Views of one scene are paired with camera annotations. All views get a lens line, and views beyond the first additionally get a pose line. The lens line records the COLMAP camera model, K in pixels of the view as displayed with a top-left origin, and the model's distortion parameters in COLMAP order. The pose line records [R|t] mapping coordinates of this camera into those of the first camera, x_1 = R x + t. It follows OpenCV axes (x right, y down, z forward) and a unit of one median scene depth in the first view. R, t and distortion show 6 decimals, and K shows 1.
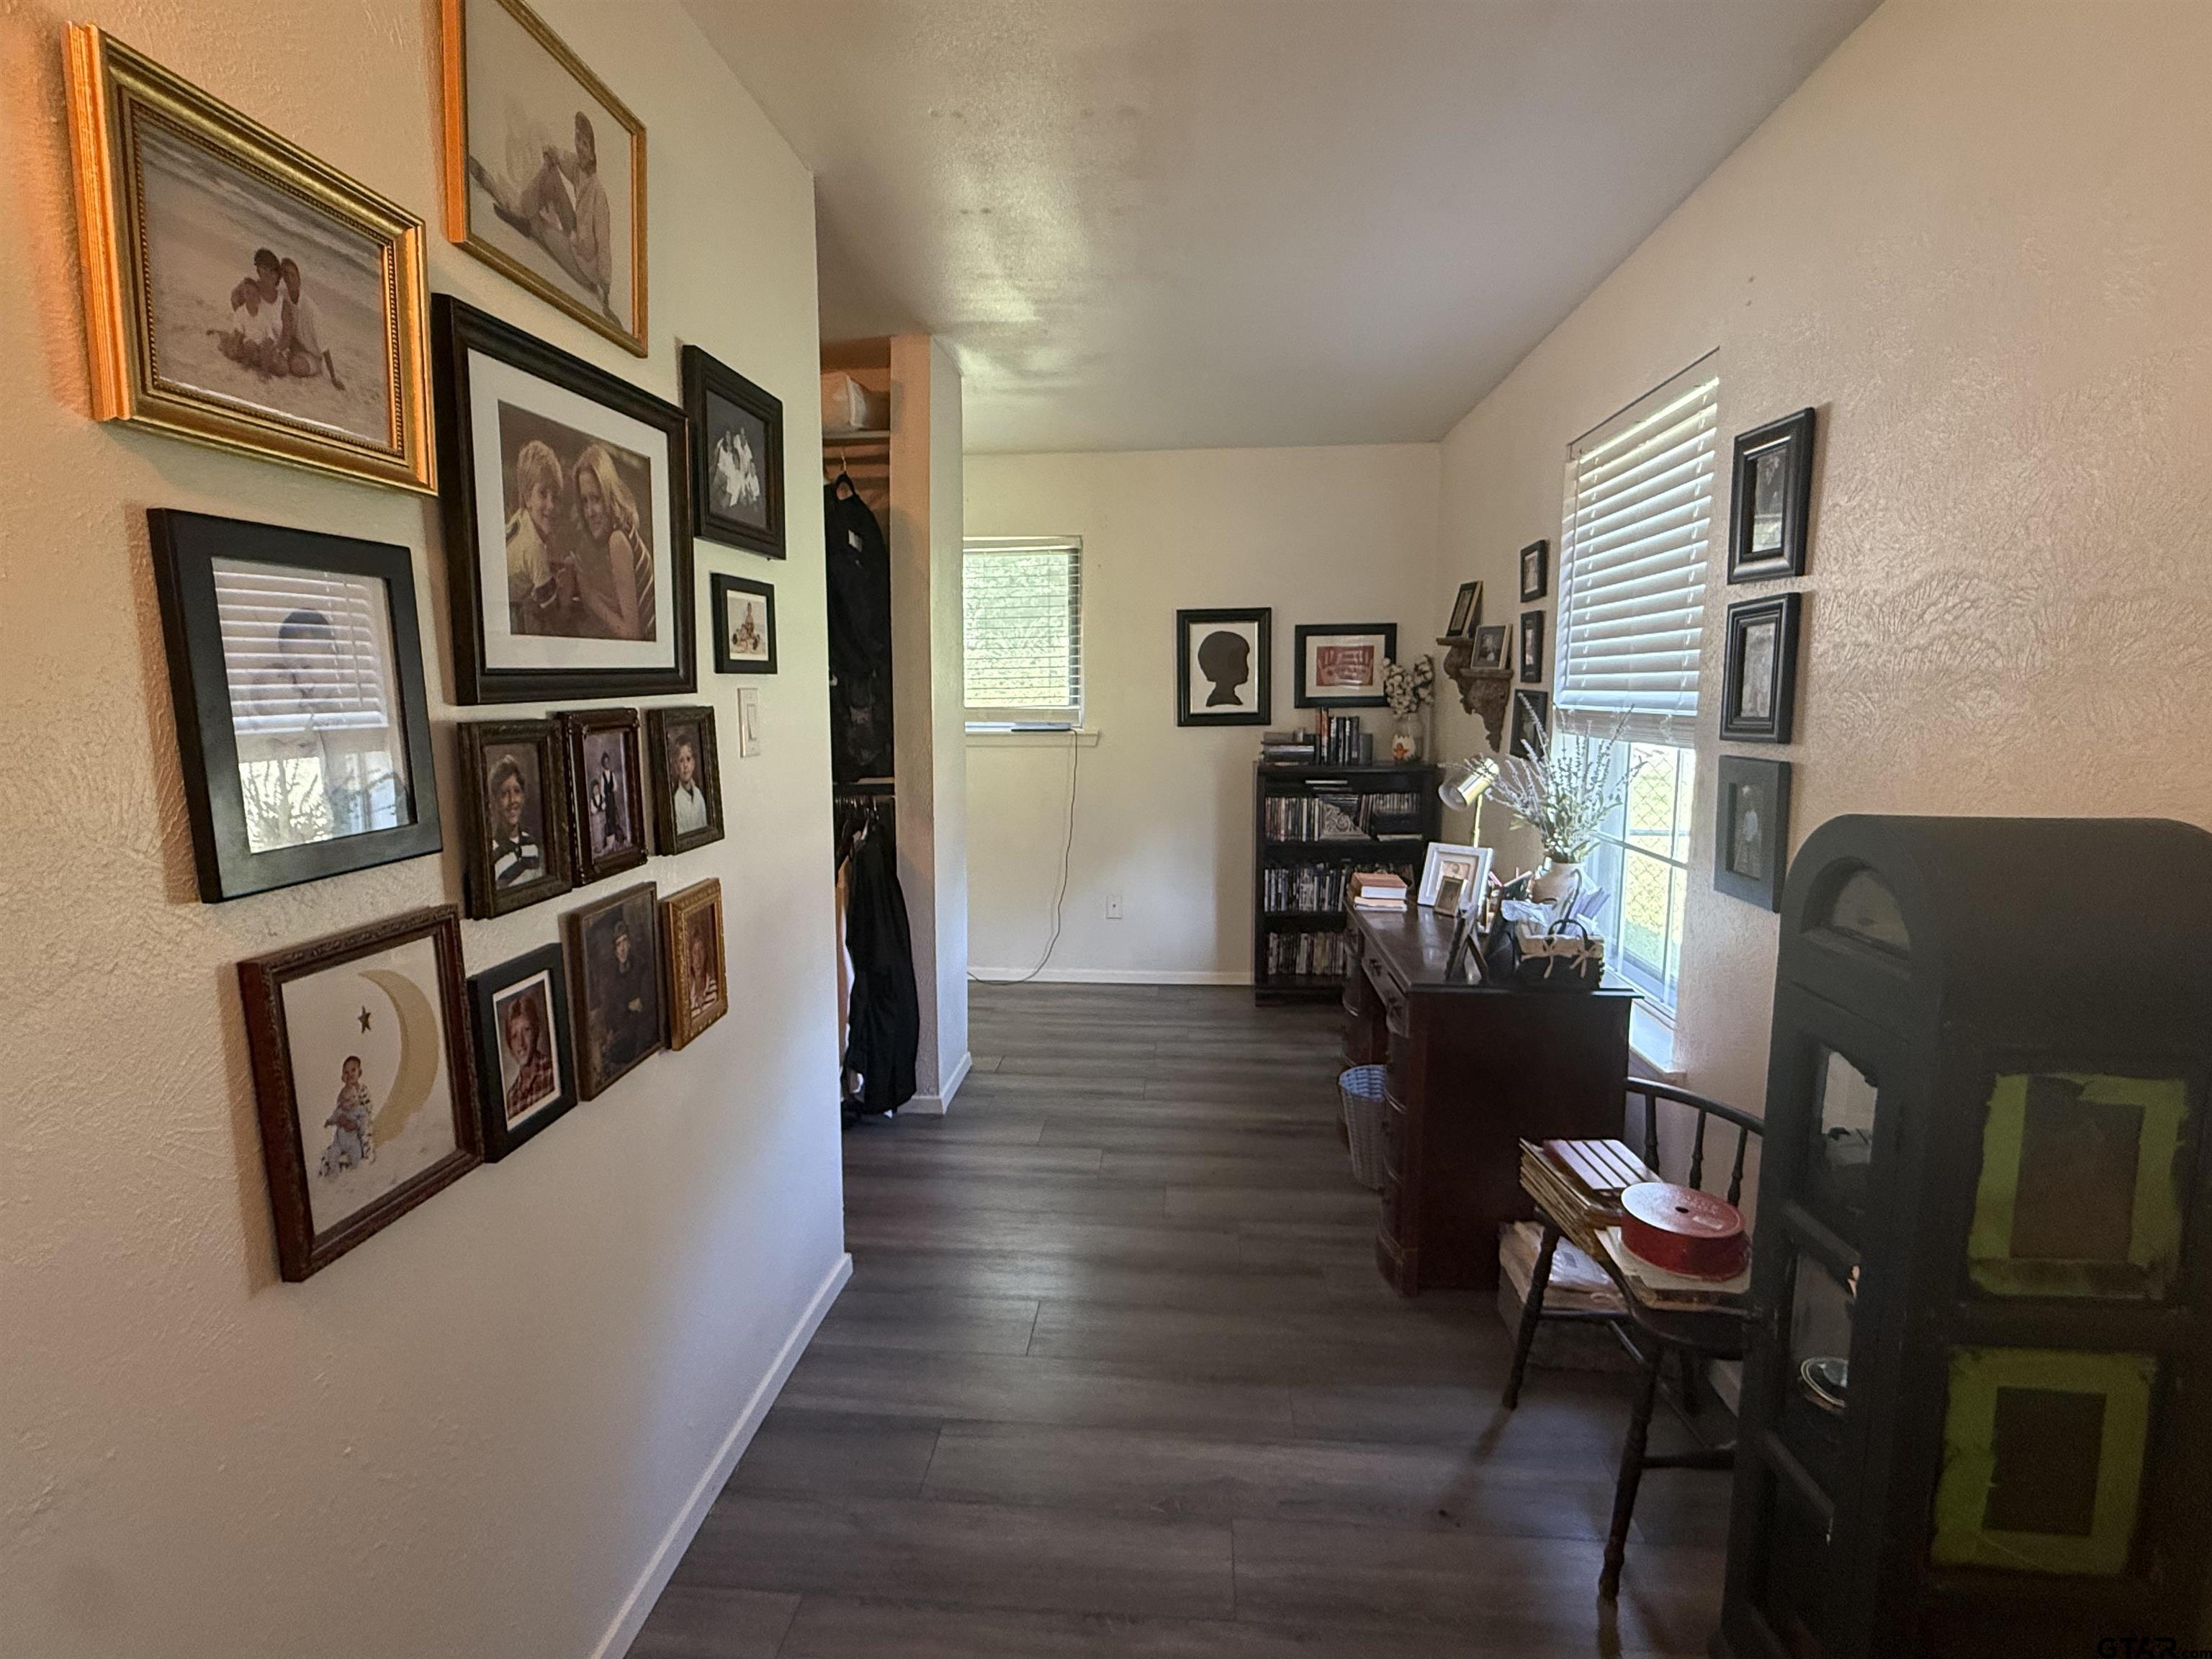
lens RADIAL K [[1040.9, 0, 1106.0], [0, 1040.9, 829.5], [0, 0, 1]] dist [0.000282, -0.000105]
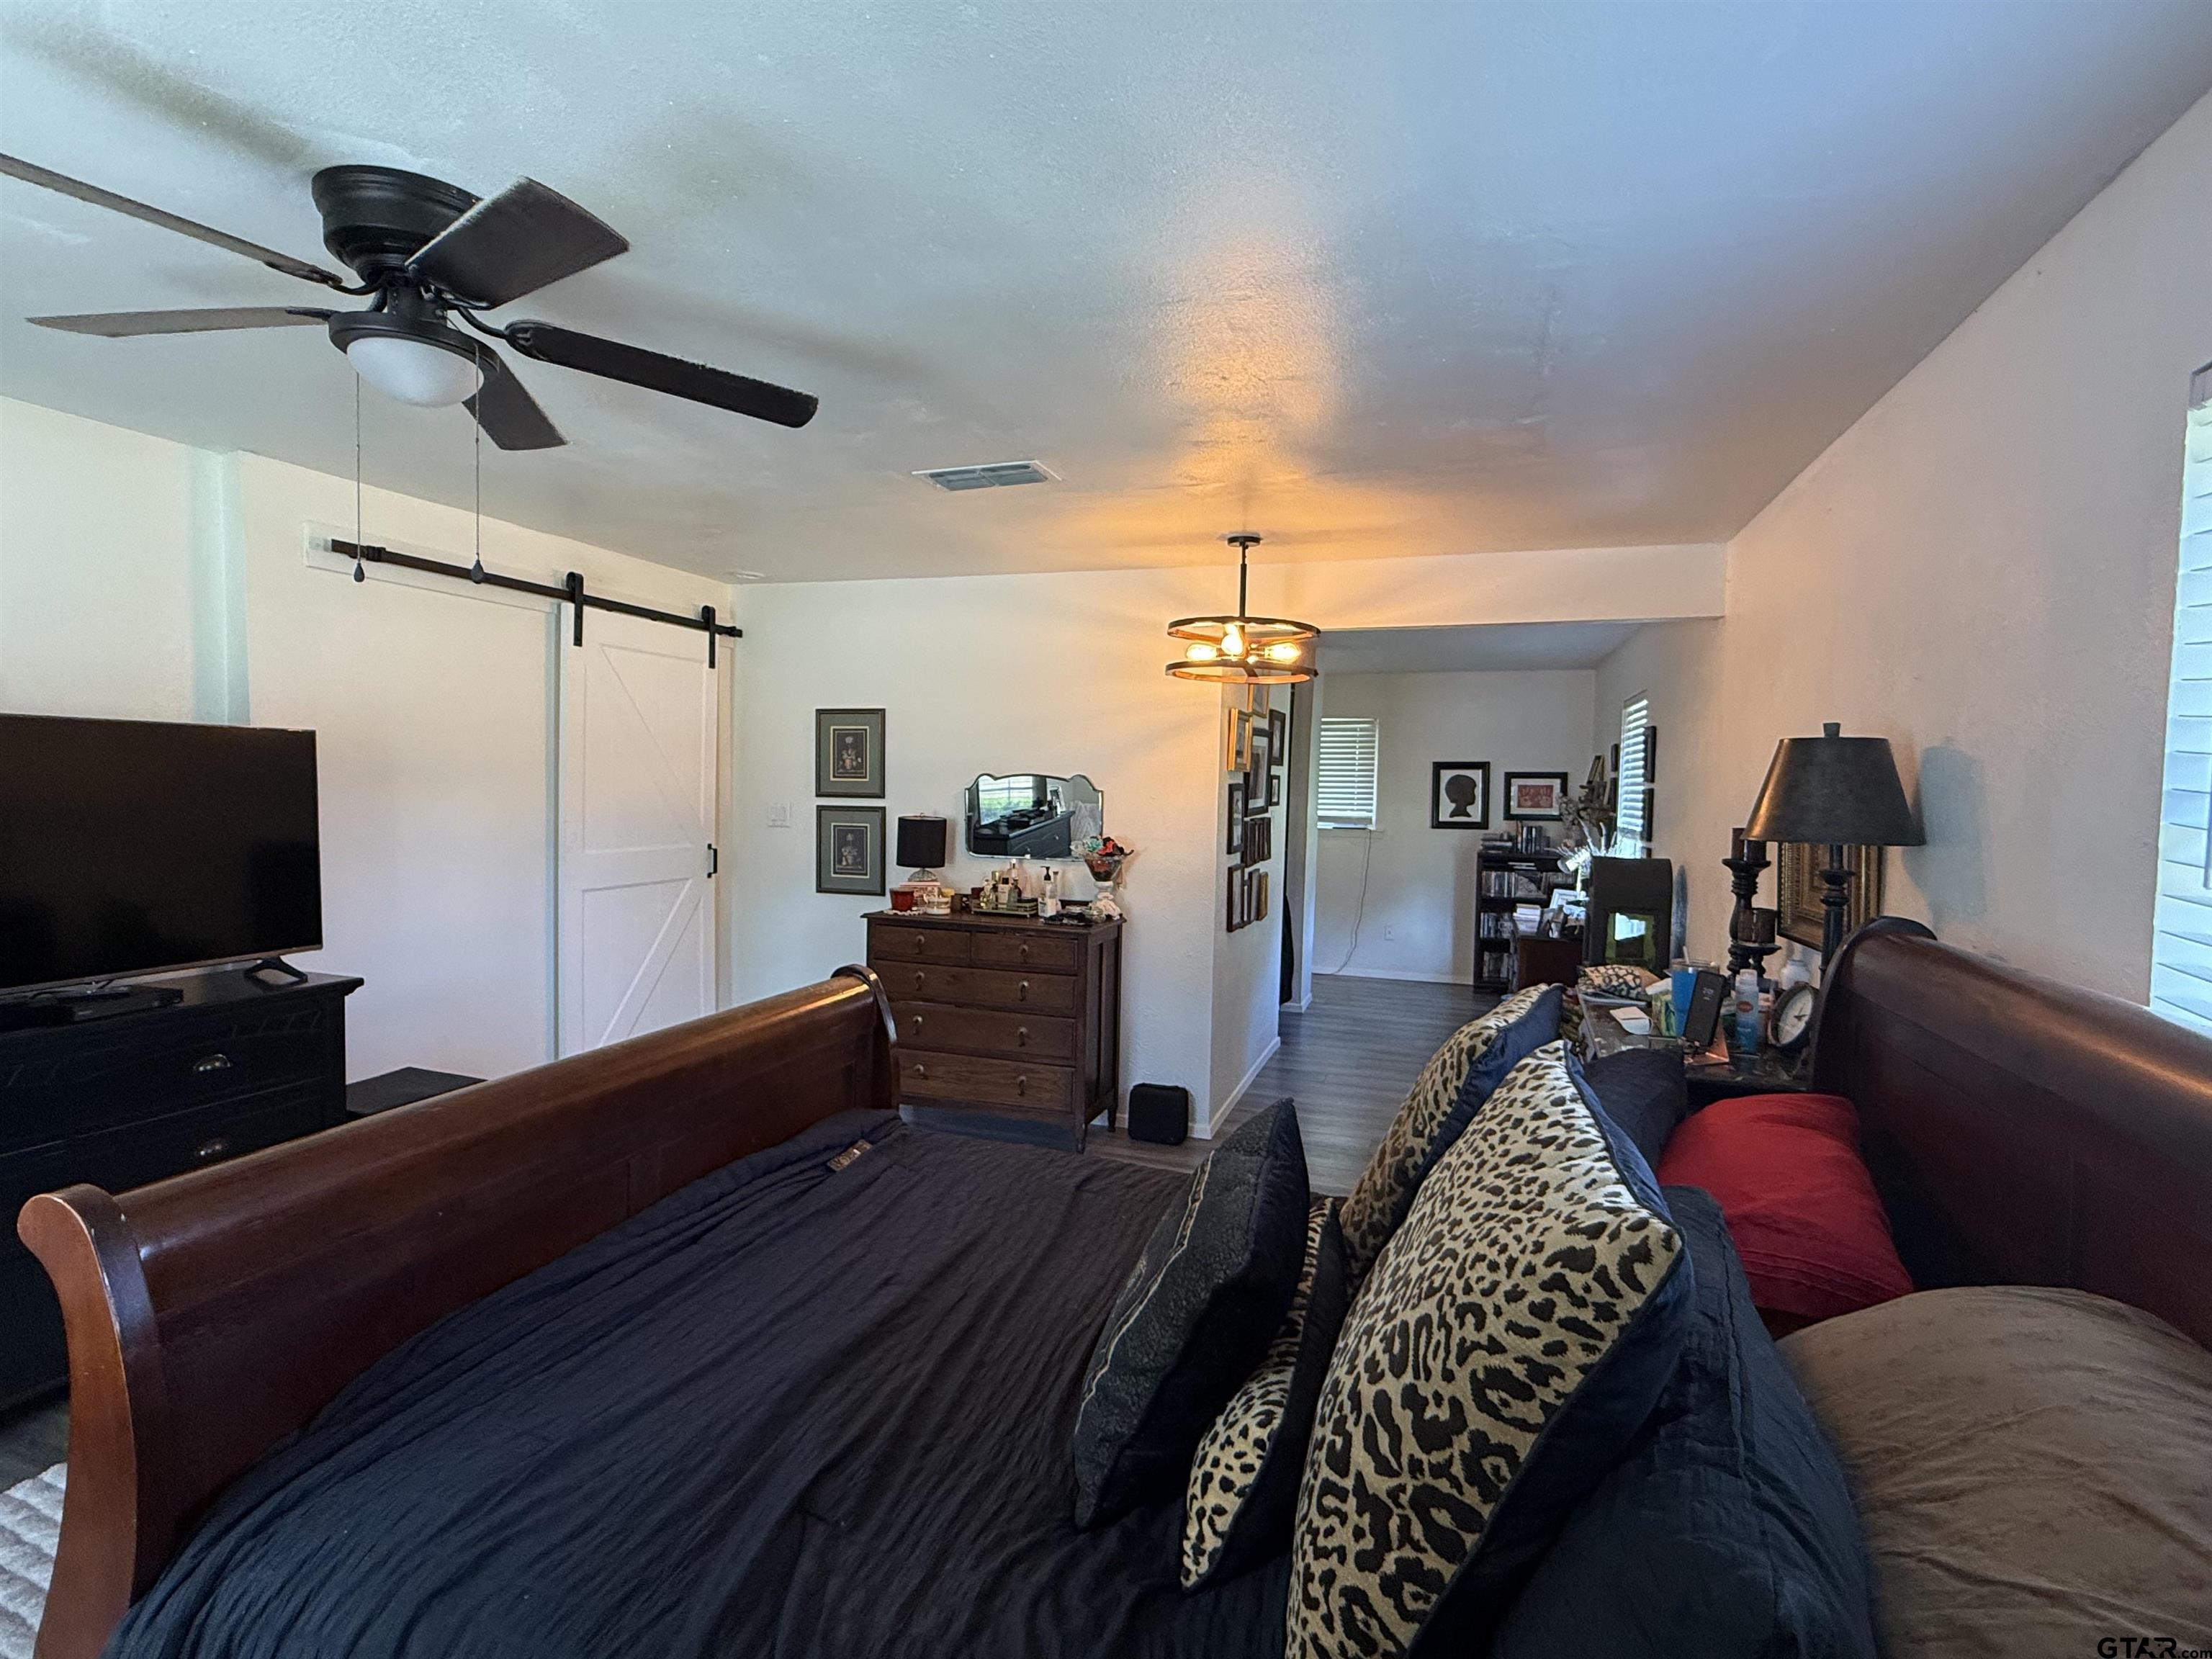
lens RADIAL K [[1040.9, 0, 1106.0], [0, 1040.9, 829.5], [0, 0, 1]] dist [0.000282, -0.000105]
pose [[0.968510, 0.033874, -0.246658, -0.028127], [-0.056219, 0.994869, -0.084117, 0.079000], [0.242543, 0.095335, 0.965445, -0.805738]]
